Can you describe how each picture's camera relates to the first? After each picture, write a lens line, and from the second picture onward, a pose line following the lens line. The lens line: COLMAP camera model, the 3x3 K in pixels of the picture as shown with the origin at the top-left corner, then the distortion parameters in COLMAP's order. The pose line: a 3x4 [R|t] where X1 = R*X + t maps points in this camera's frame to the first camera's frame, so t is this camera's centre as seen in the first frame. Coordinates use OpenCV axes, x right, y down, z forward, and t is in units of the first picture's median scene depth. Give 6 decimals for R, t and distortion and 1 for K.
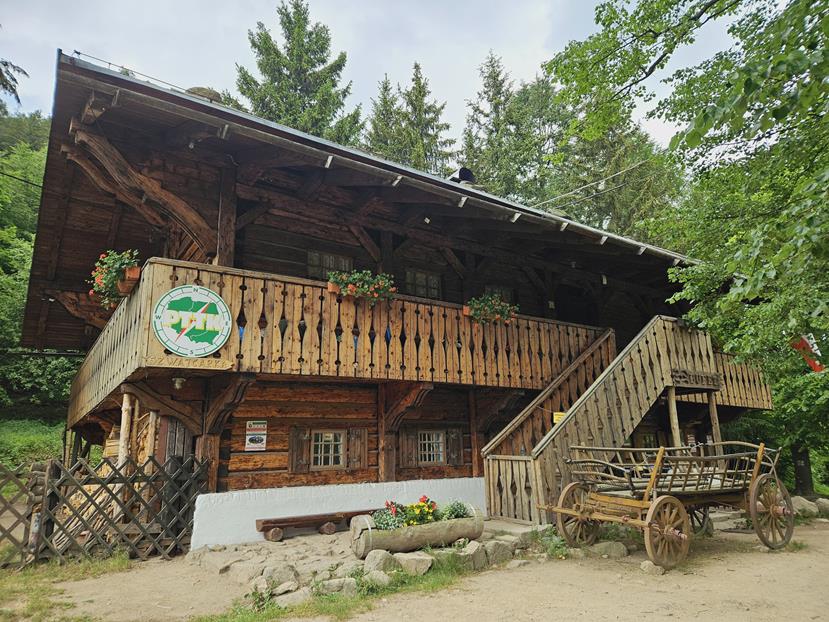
lens RADIAL K [[551.0, 0, 414.5], [0, 551.0, 311.0], [0, 0, 1]] dist [0.082181, -0.001448]
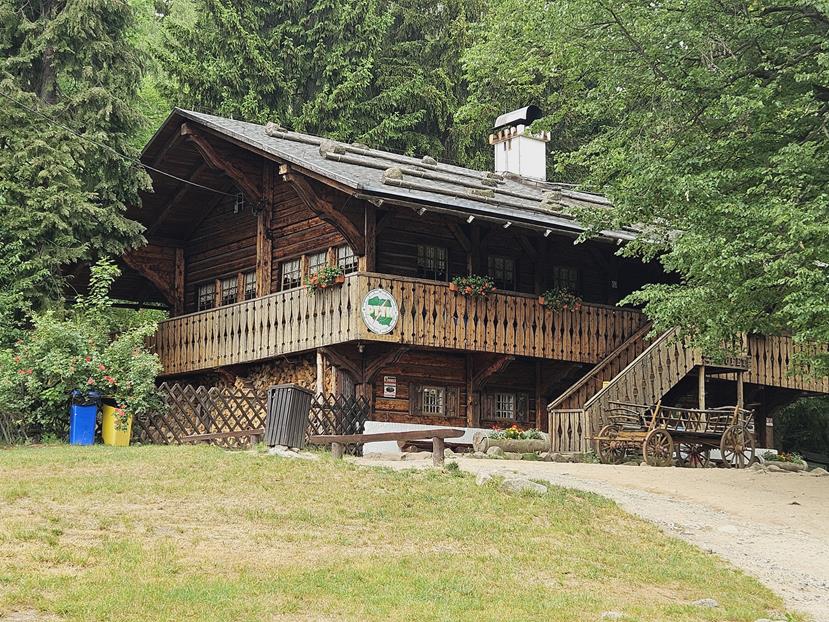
lens RADIAL K [[1452.9, 0, 413.5], [0, 1452.9, 276.1], [0, 0, 1]] dist [0.196978, -0.035816]
pose [[0.996641, 0.047457, 0.066736, -0.458499], [-0.053111, 0.994907, 0.085674, -0.352450], [-0.062331, -0.088930, 0.994086, -2.491439]]
